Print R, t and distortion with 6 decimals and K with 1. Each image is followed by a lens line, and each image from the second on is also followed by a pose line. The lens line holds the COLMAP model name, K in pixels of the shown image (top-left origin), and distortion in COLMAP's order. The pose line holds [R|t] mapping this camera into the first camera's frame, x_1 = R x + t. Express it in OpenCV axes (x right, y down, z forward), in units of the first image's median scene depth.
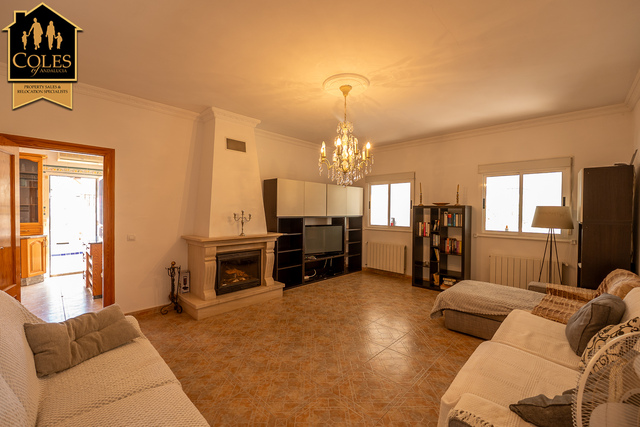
lens RADIAL K [[268.2, 0, 321.2], [0, 268.2, 213.2], [0, 0, 1]] dist [-0.003937, -0.000252]
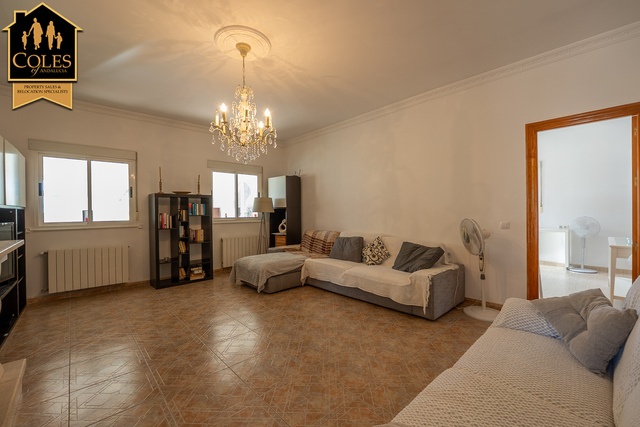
lens RADIAL K [[268.2, 0, 321.2], [0, 268.2, 213.2], [0, 0, 1]] dist [-0.003937, -0.000252]
pose [[0.050613, -0.016071, 0.998589, -0.498610], [0.020646, 0.999674, 0.015042, 0.035252], [-0.998505, 0.019855, 0.050929, 0.476563]]
